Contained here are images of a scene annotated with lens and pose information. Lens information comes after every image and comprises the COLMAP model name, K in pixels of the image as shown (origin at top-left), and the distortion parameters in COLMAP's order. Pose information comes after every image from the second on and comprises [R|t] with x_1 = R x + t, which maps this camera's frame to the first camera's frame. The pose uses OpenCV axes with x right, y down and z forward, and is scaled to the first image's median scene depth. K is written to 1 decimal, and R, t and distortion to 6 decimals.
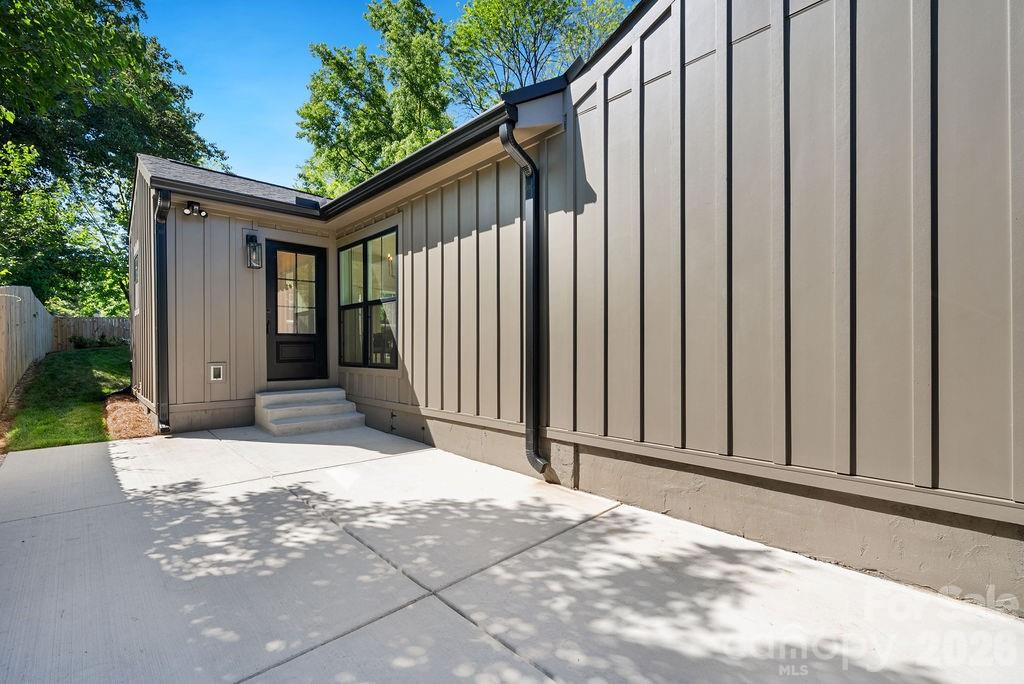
lens RADIAL K [[457.6, 0, 512.0], [0, 457.6, 342.0], [0, 0, 1]] dist [0.011834, -0.000068]
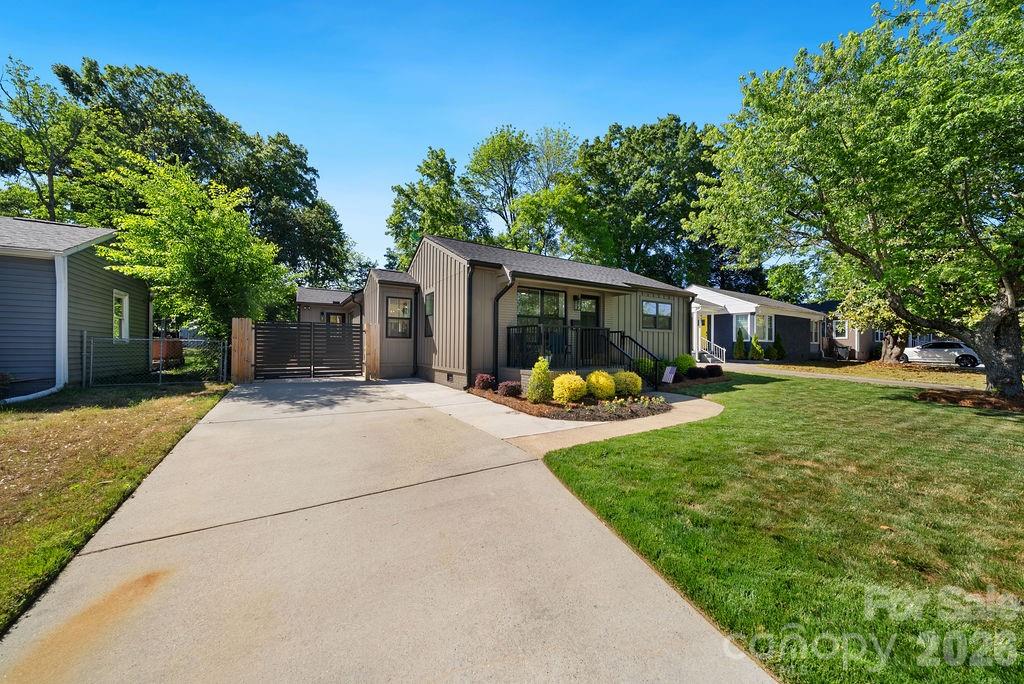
lens RADIAL K [[348.9, 0, 511.5], [0, 348.9, 344.6], [0, 0, 1]] dist [-0.000828, -0.000319]
pose [[0.981311, 0.010735, -0.192129, 0.325506], [-0.009079, 0.999914, 0.009496, -0.003562], [0.192214, -0.007574, 0.981324, -0.322106]]
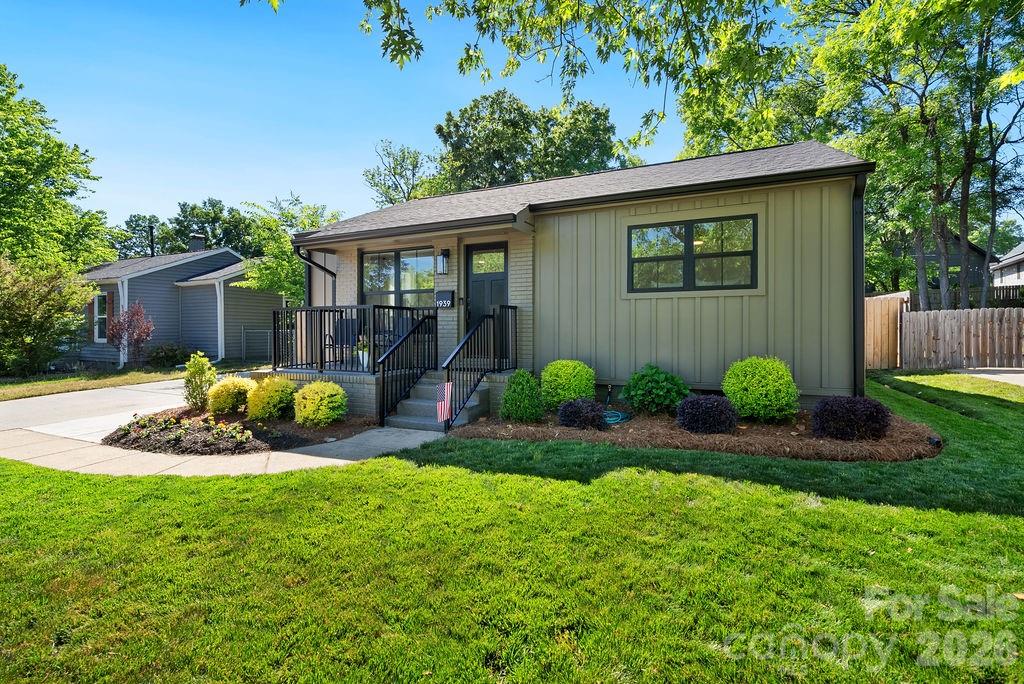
lens RADIAL K [[452.8, 0, 513.8], [0, 452.8, 327.2], [0, 0, 1]] dist [0.008770, -0.000175]
pose [[0.399880, -0.000912, -0.916567, 0.598053], [0.014857, 0.999875, 0.005487, -0.005142], [0.916447, -0.015812, 0.399844, -0.017768]]
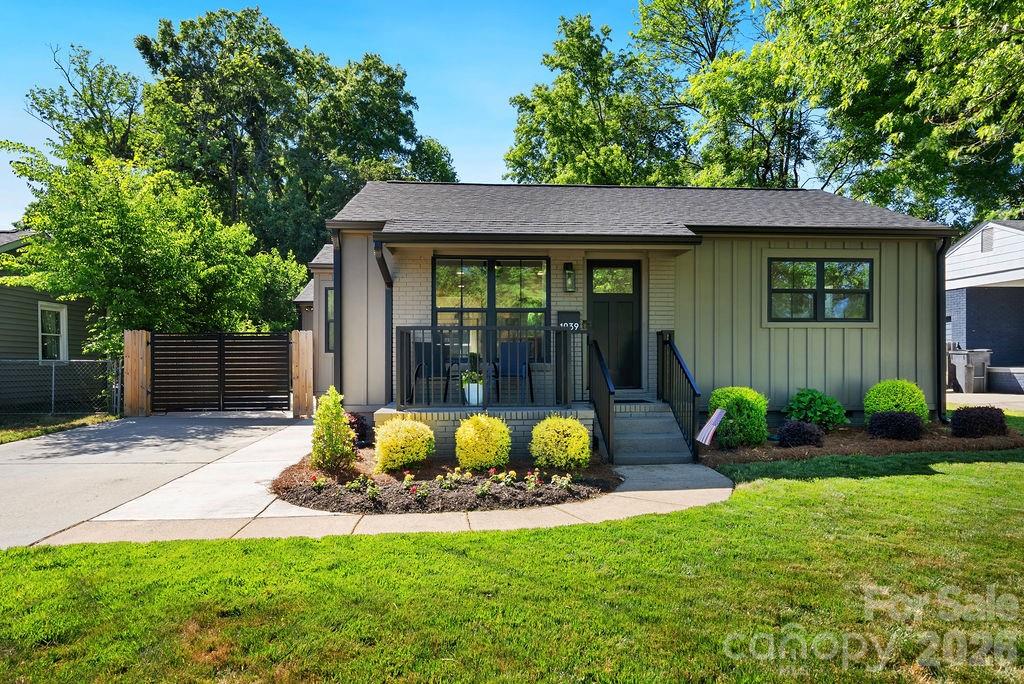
lens RADIAL K [[611.7, 0, 504.4], [0, 611.7, 359.9], [0, 0, 1]] dist [0.012035, 0.001570]
pose [[0.784192, 0.002040, -0.620515, 0.498018], [0.008369, 0.999869, 0.013864, -0.005786], [0.620462, -0.016065, 0.784072, -0.225105]]
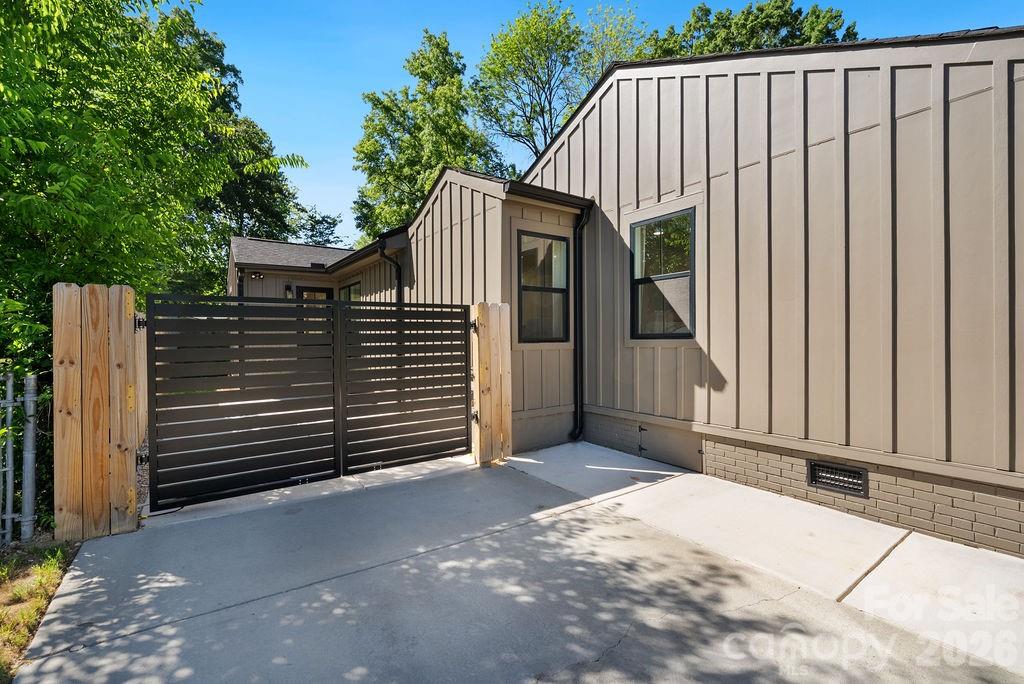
lens RADIAL K [[447.2, 0, 518.4], [0, 447.2, 338.9], [0, 0, 1]] dist [-0.000743, 0.000170]
pose [[0.991442, -0.004670, -0.130461, 0.123198], [0.007341, 0.999773, 0.020000, -0.011692], [0.130338, -0.020786, 0.991252, -0.137218]]
